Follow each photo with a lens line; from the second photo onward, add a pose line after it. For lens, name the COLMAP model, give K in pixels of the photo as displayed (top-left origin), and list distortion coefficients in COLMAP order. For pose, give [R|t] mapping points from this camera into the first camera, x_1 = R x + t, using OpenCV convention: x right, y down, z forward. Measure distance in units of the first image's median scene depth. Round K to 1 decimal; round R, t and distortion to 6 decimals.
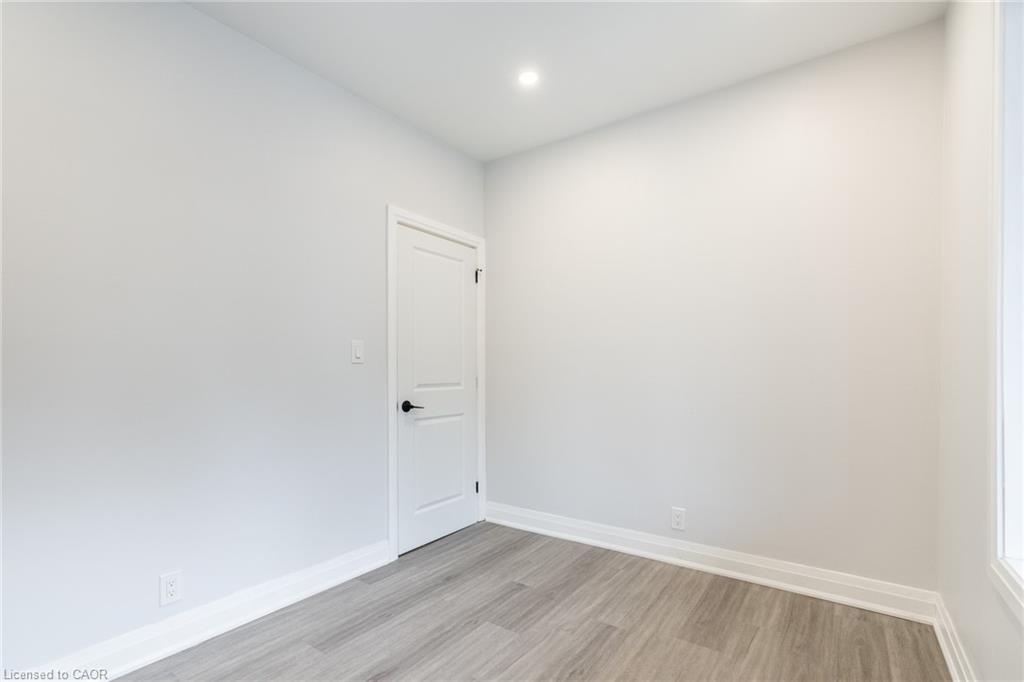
lens RADIAL K [[471.2, 0, 509.8], [0, 471.2, 377.3], [0, 0, 1]] dist [-0.013816, 0.003328]
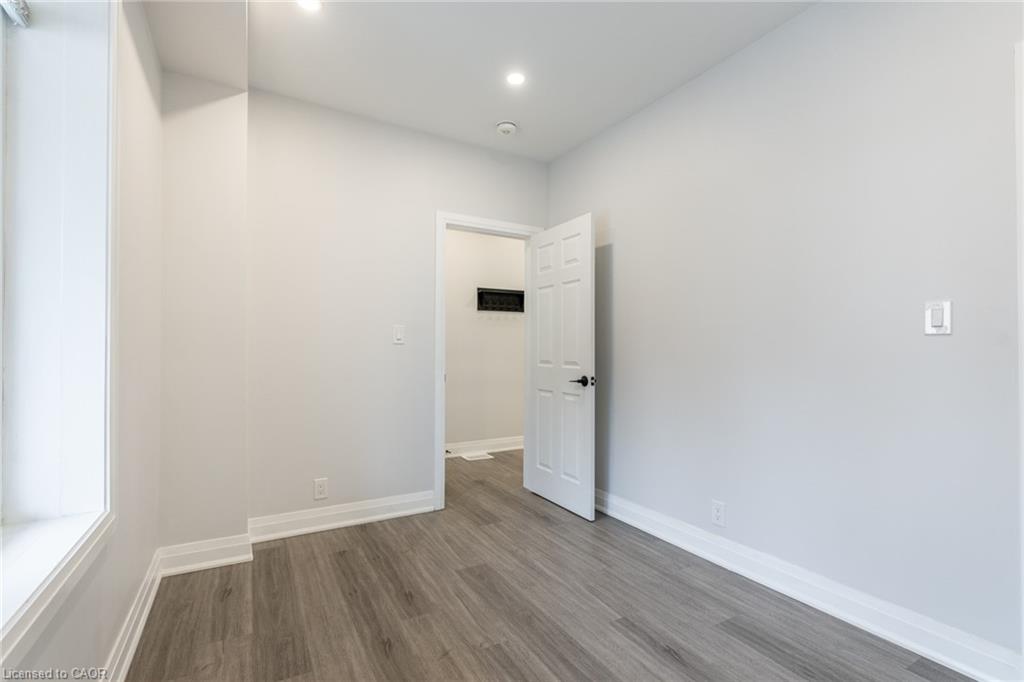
lens RADIAL K [[471.2, 0, 512.4], [0, 471.2, 342.2], [0, 0, 1]] dist [-0.013816, 0.003328]
pose [[-0.430032, -0.017246, -0.902649, 0.705344], [-0.009457, 0.999849, -0.014598, -0.011458], [0.902764, 0.002259, -0.430130, 0.997310]]
